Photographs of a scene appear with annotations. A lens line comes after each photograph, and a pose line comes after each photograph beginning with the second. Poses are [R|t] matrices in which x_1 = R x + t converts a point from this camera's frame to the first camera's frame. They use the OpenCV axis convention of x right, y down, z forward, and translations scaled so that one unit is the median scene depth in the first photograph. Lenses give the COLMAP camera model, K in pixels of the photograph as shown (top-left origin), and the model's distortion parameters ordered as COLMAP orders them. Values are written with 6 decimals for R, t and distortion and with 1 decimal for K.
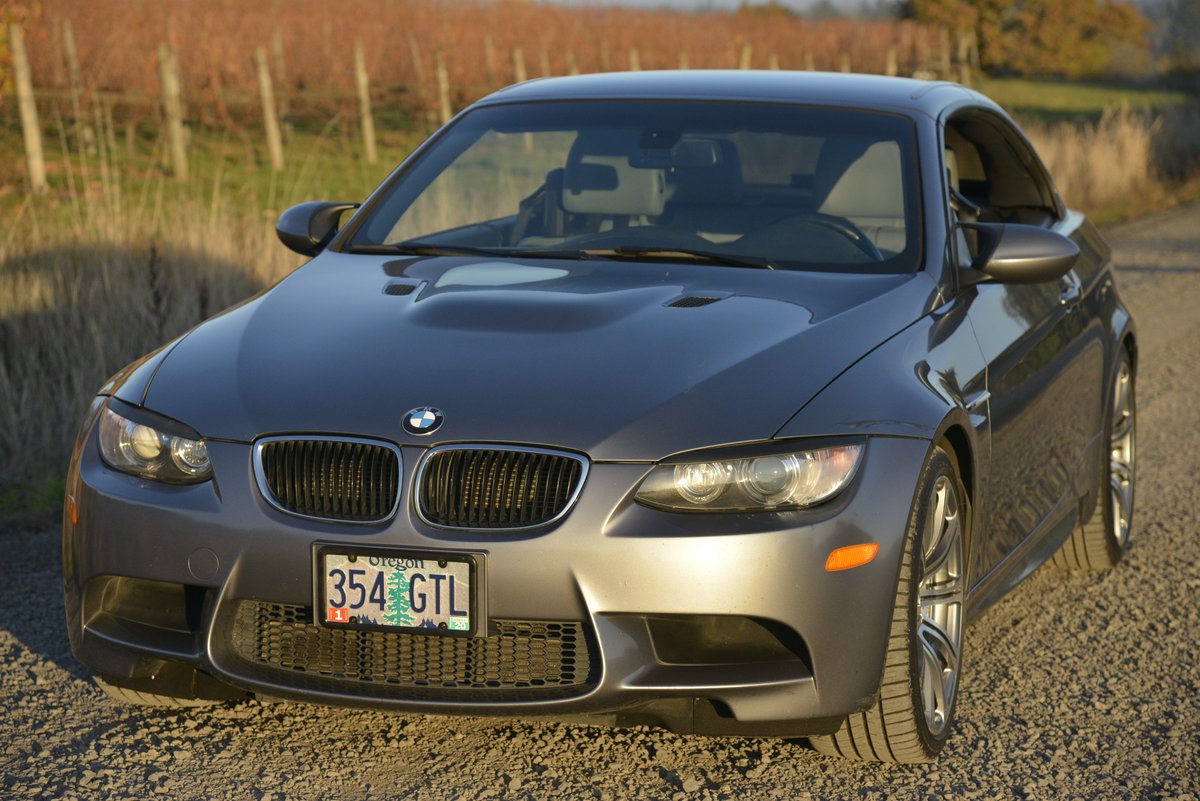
lens RADIAL K [[3450.7, 0, 594.5], [0, 3450.7, 391.8], [0, 0, 1]] dist [0.687762, 0.000000]
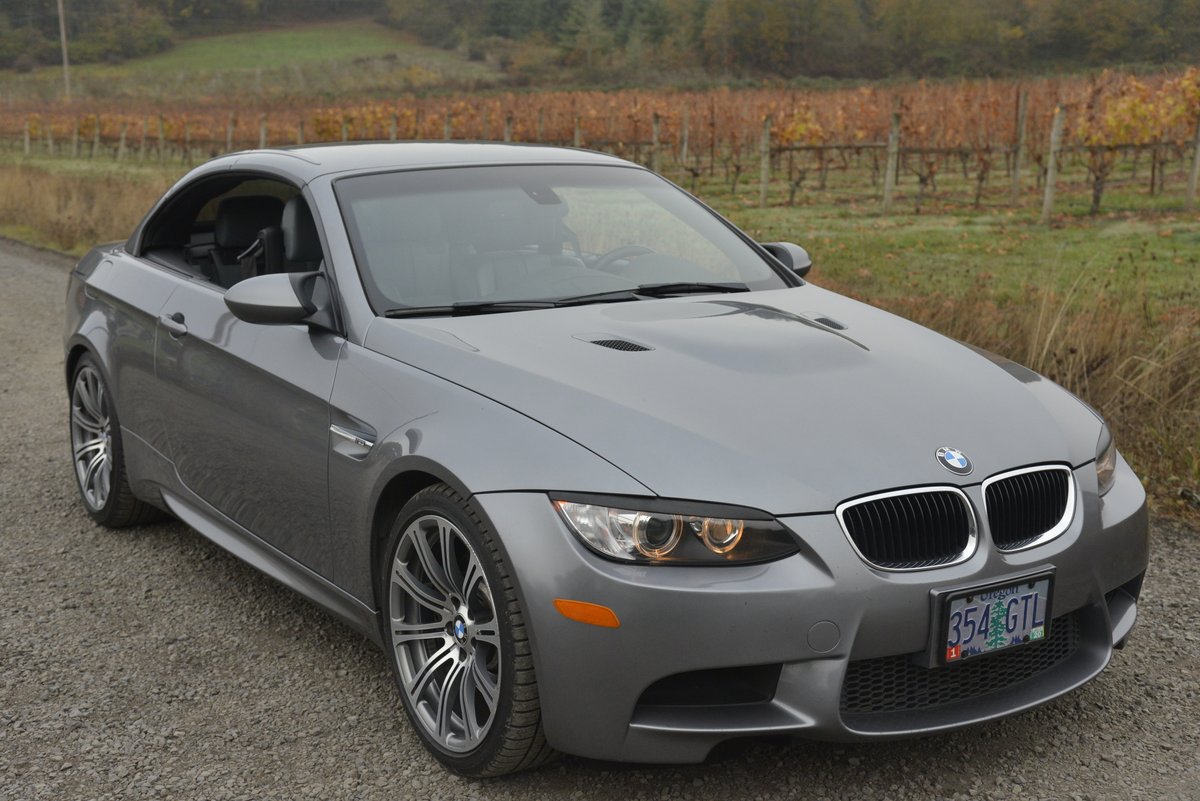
lens RADIAL K [[1593.6, 0, 595.8], [0, 1593.6, 411.3], [0, 0, 1]] dist [0.182876, 0.000000]
pose [[0.649275, -0.165809, 0.742260, -0.507116], [0.103897, 0.986134, 0.129405, -0.086370], [-0.753424, -0.006901, 0.657499, 0.758461]]
